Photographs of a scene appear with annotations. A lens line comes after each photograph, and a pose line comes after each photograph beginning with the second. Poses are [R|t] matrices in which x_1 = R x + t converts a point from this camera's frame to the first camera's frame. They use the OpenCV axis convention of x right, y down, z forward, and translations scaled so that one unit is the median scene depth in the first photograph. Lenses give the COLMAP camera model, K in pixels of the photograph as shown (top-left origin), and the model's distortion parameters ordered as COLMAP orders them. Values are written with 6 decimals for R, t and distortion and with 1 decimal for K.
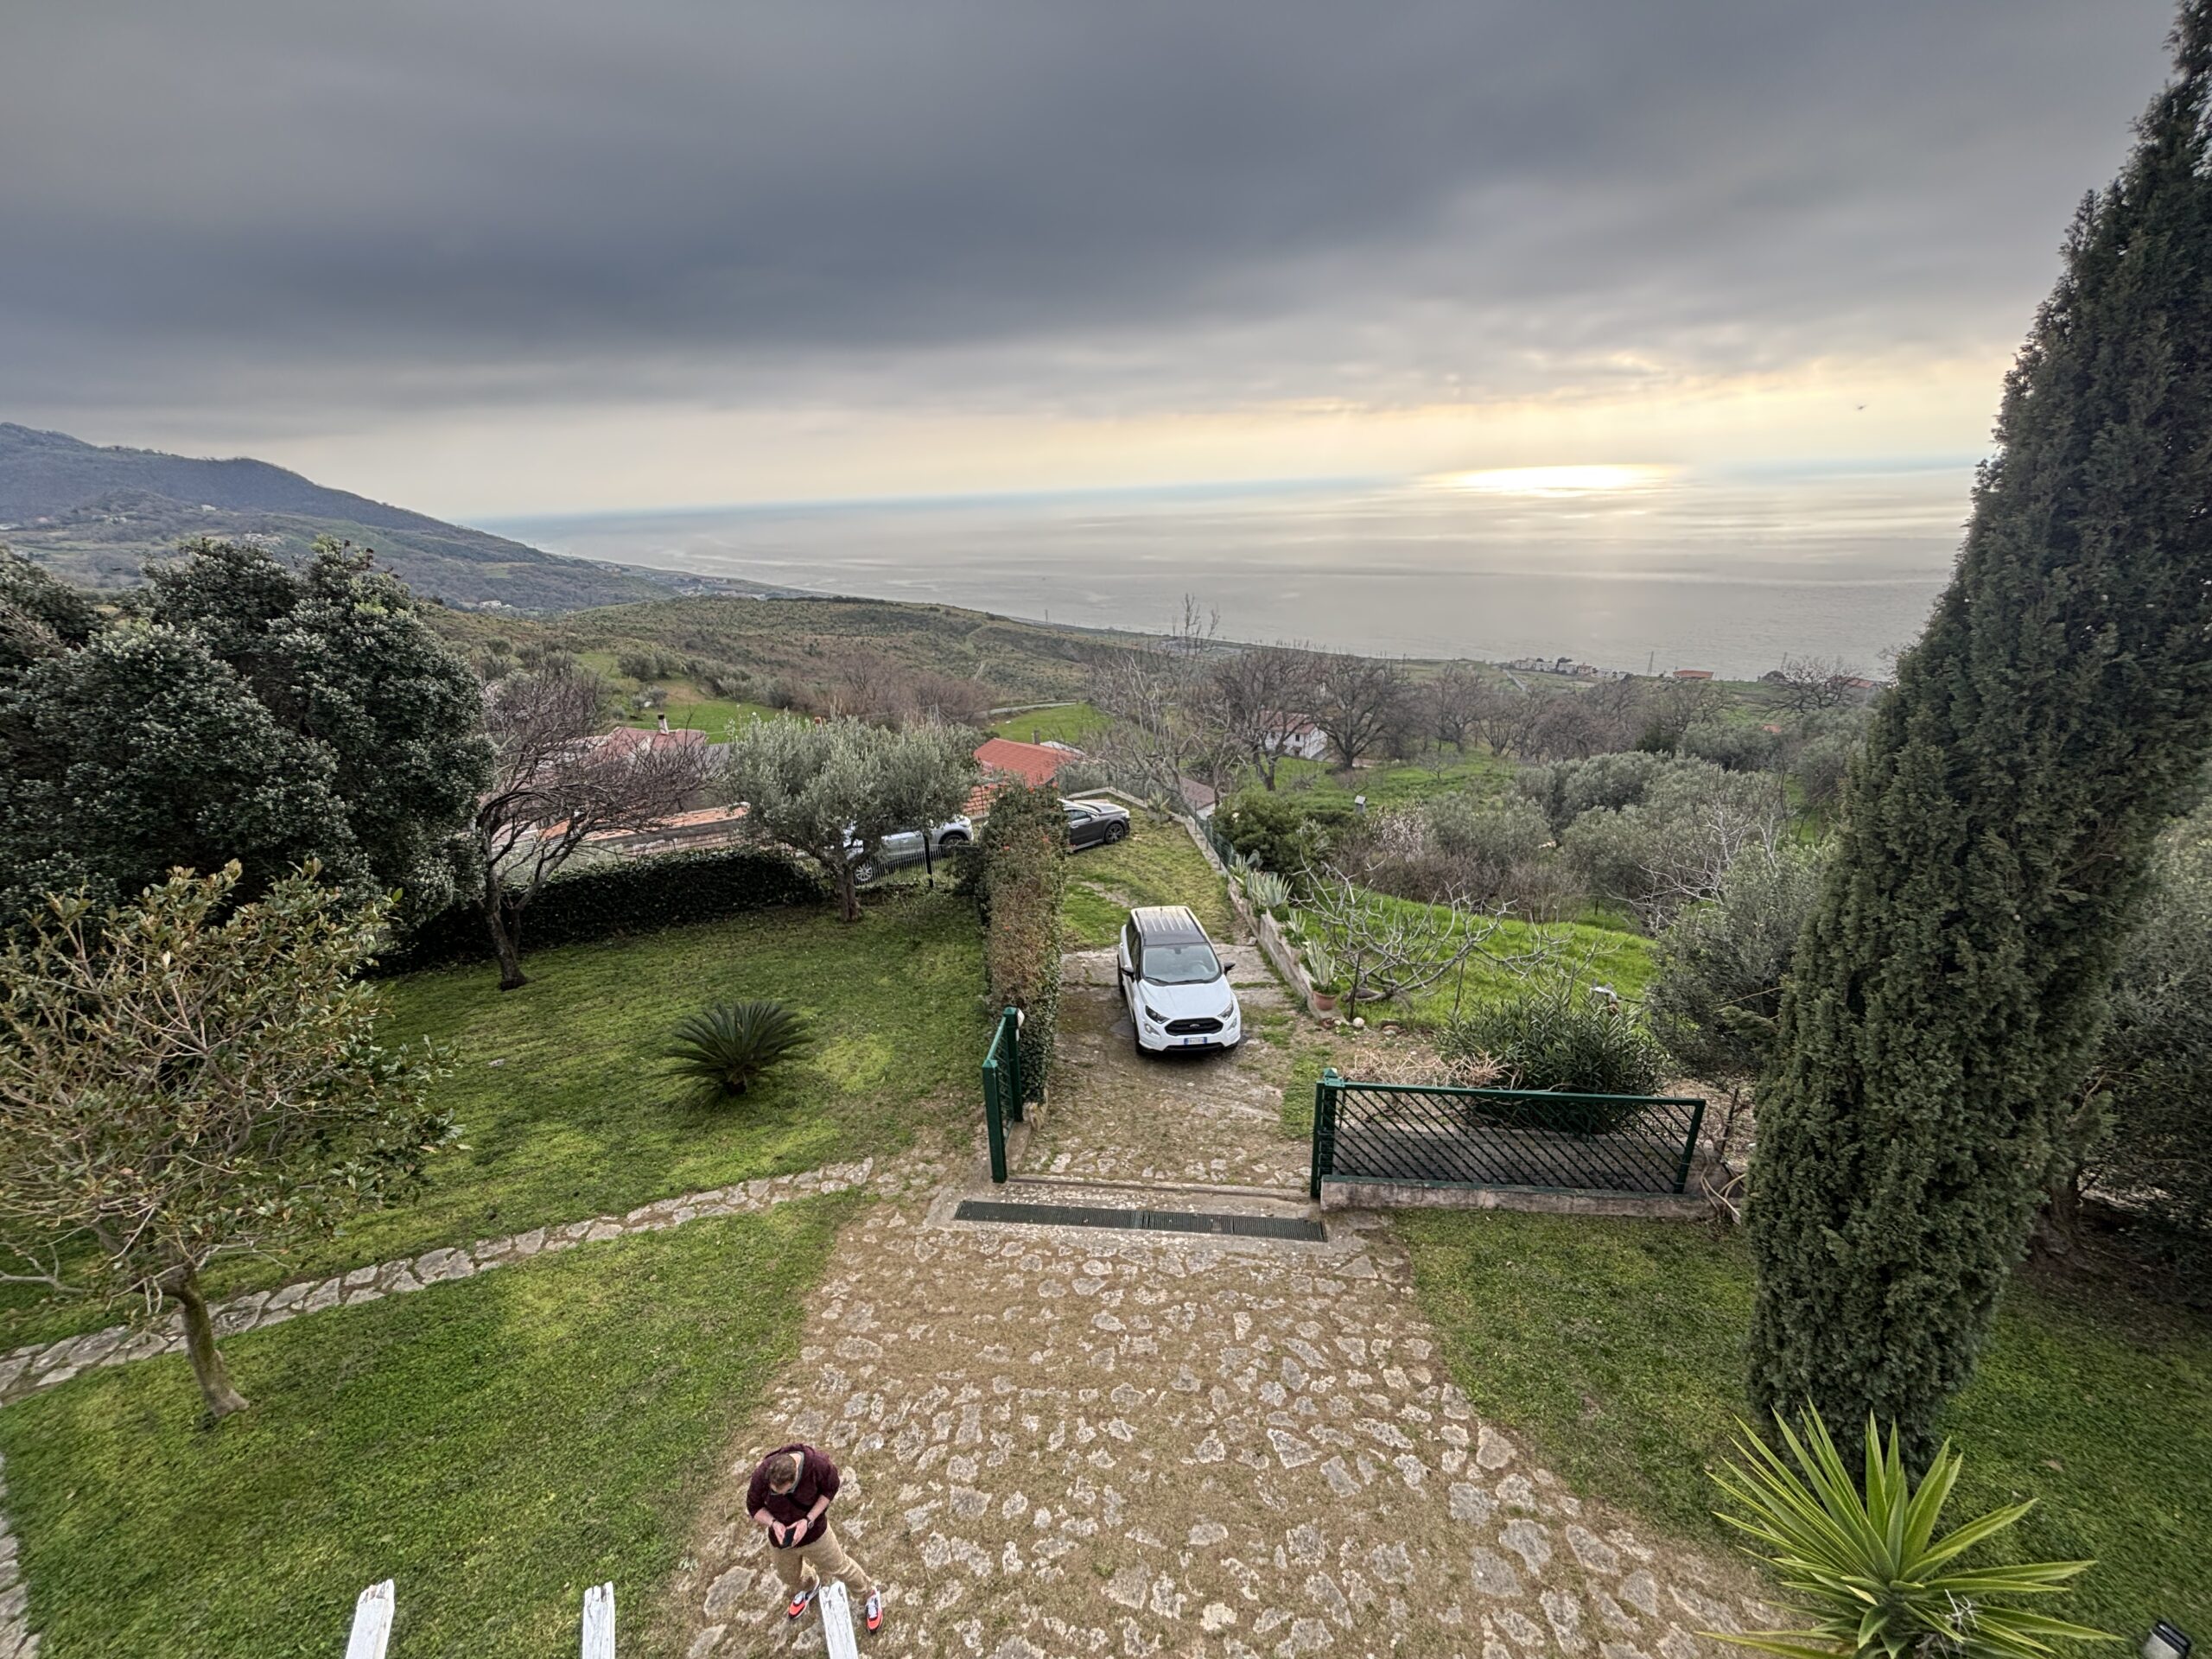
lens RADIAL K [[890.2, 0, 1106.2], [0, 890.2, 822.6], [0, 0, 1]] dist [0.004971, -0.001826]
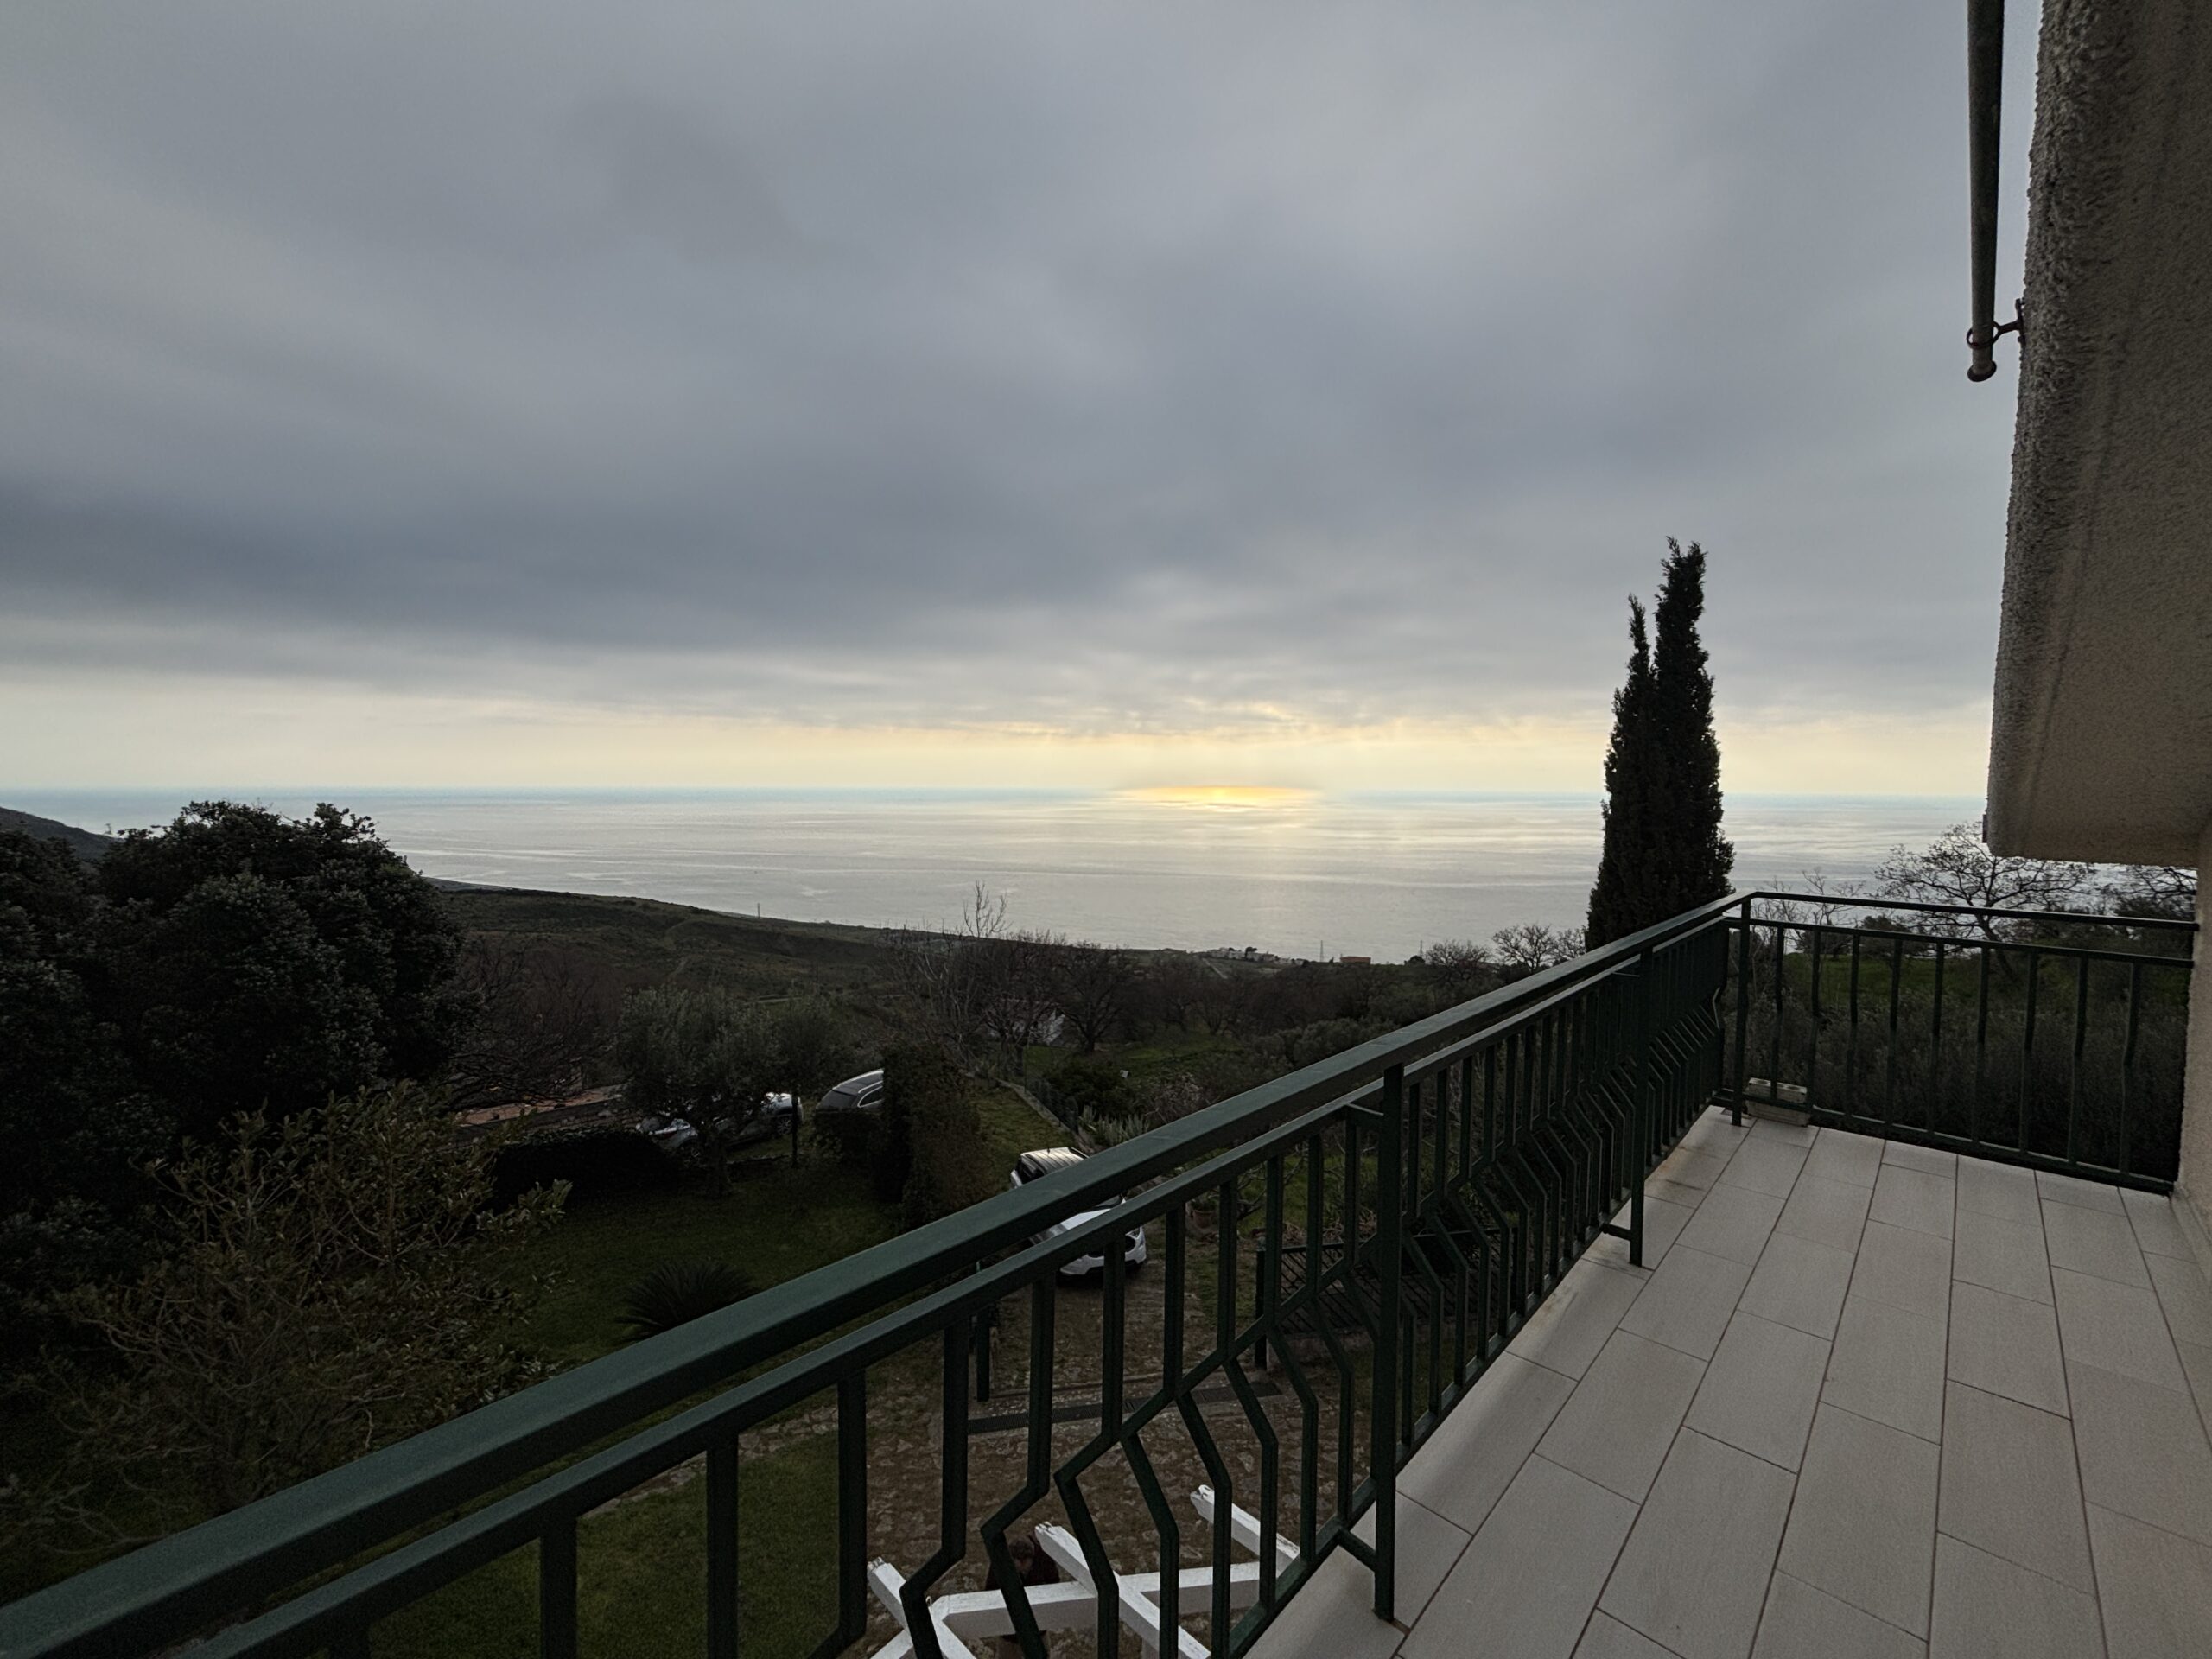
lens RADIAL K [[890.1, 0, 1106.3], [0, 890.1, 819.7], [0, 0, 1]] dist [0.001701, 0.000492]
pose [[0.952523, 0.031987, 0.302781, -0.420308], [0.067788, 0.947224, -0.313323, 0.117414], [-0.296824, 0.318972, 0.900085, -0.283111]]
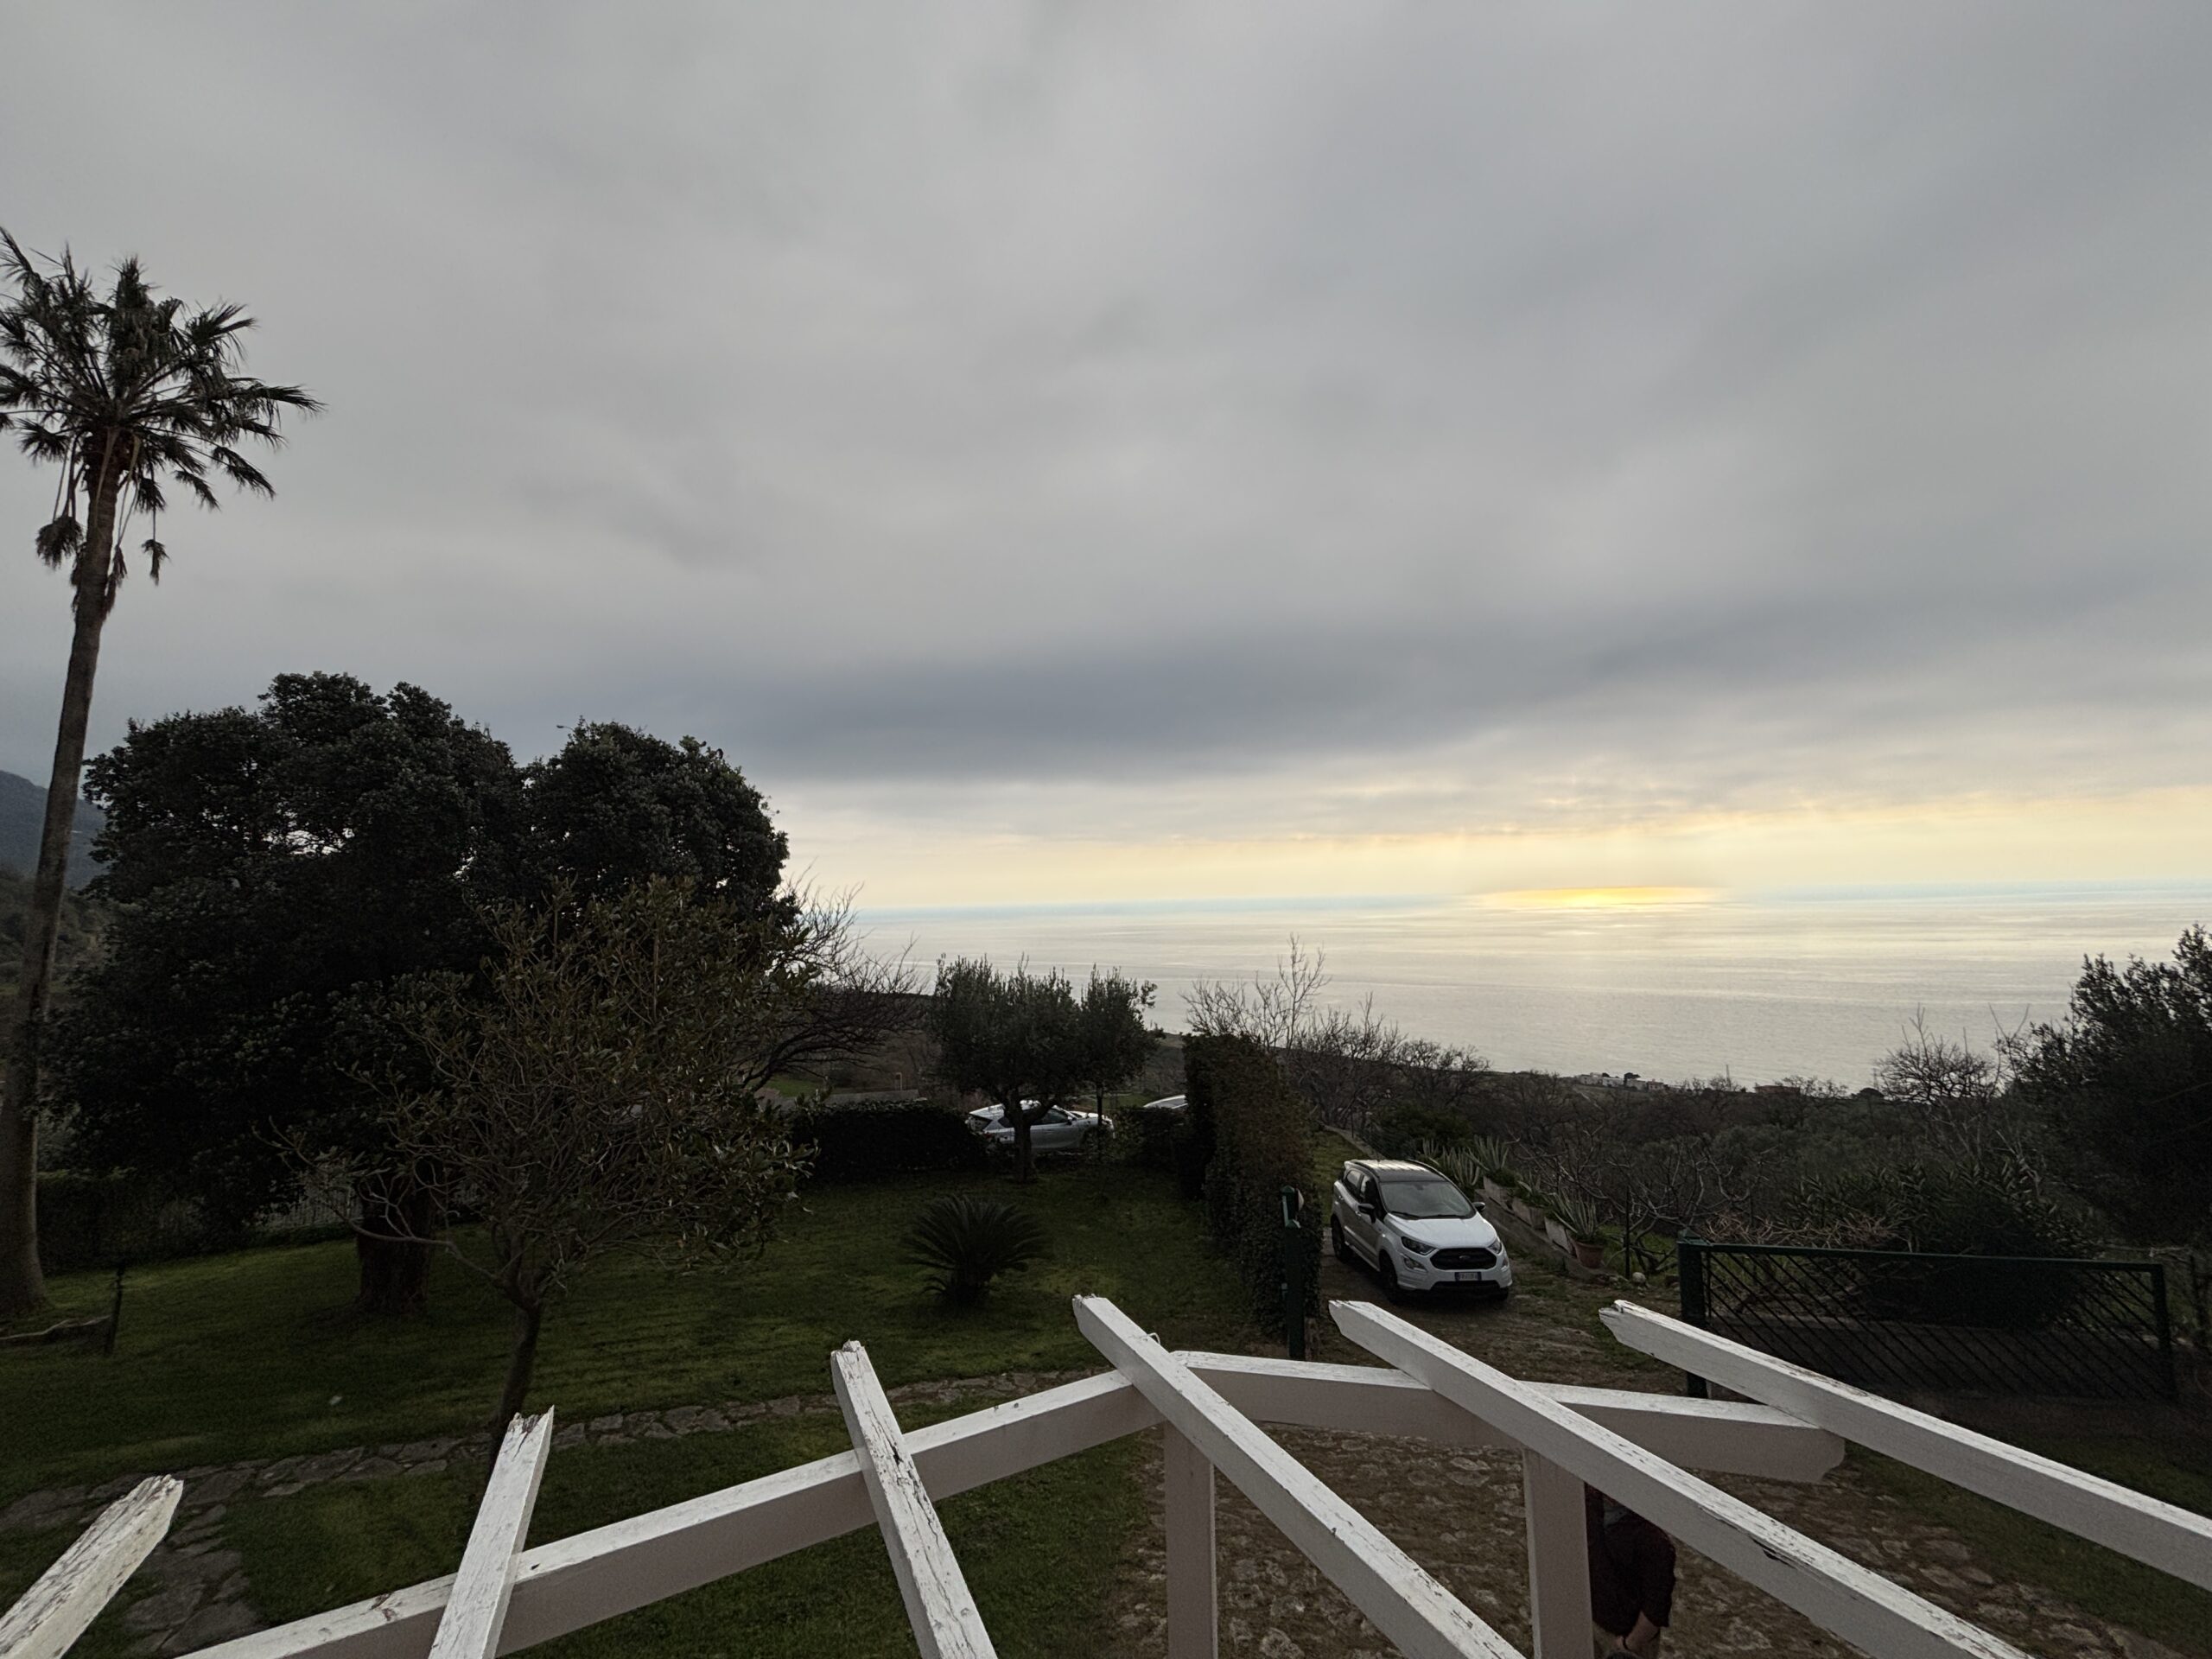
lens RADIAL K [[890.2, 0, 1106.2], [0, 890.2, 822.6], [0, 0, 1]] dist [0.004971, -0.001826]
pose [[0.998730, 0.006961, -0.049897, -0.342889], [-0.027995, 0.900112, -0.434758, 0.376253], [0.041887, 0.435603, 0.899164, 0.000003]]
